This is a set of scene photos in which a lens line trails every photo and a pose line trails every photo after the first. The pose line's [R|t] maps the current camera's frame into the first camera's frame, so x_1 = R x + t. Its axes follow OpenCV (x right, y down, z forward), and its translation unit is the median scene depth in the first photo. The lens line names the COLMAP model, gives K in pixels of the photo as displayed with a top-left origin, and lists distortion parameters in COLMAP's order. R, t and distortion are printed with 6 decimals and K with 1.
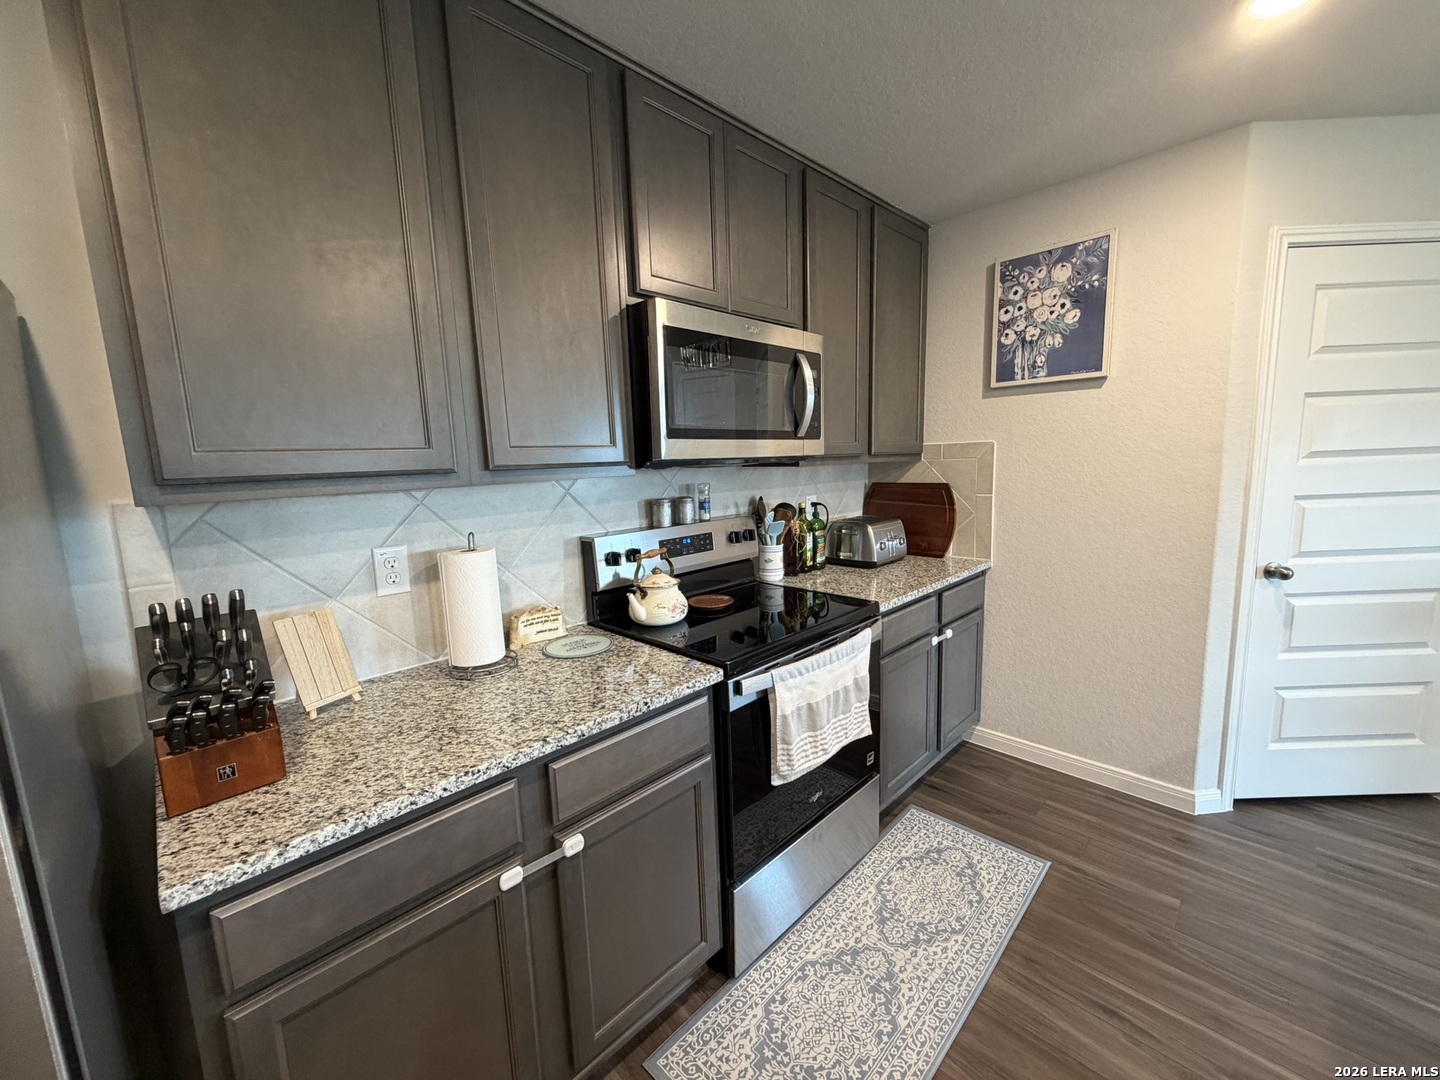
lens RADIAL K [[570.9, 0, 718.0], [0, 570.9, 541.0], [0, 0, 1]] dist [0.000064, 0.000189]
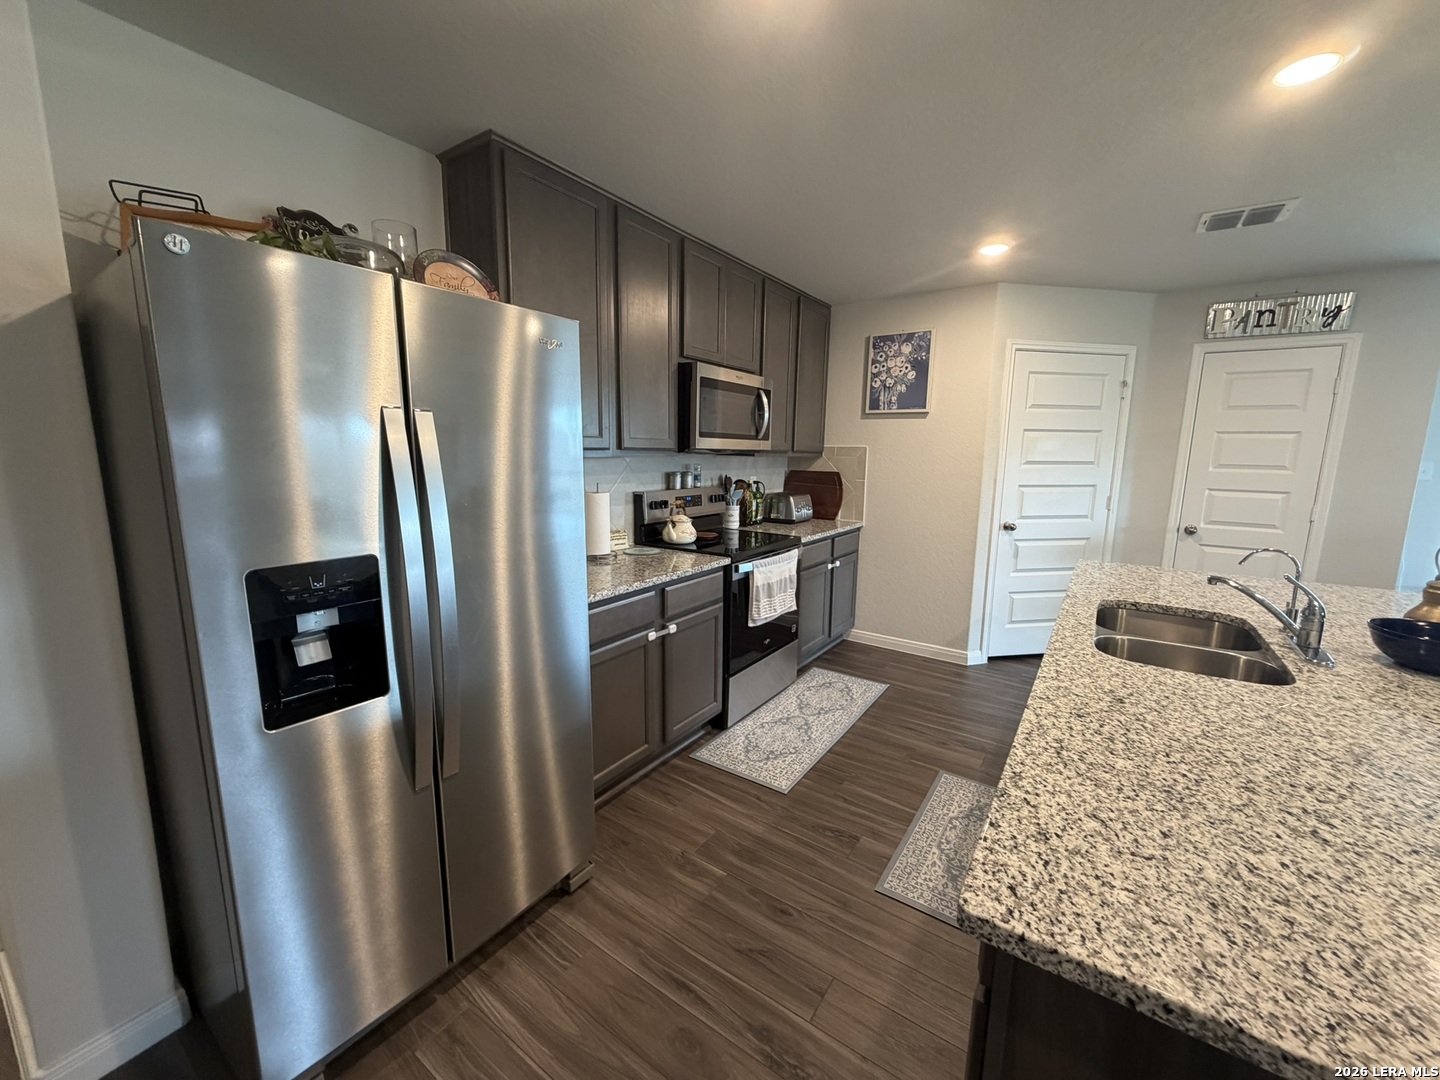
lens RADIAL K [[570.9, 0, 715.8], [0, 570.9, 541.7], [0, 0, 1]] dist [0.000064, 0.000189]
pose [[0.982894, 0.019160, 0.183171, -0.274358], [-0.021813, 0.999684, 0.012479, 0.100607], [-0.182875, -0.016261, 0.983002, -0.621489]]
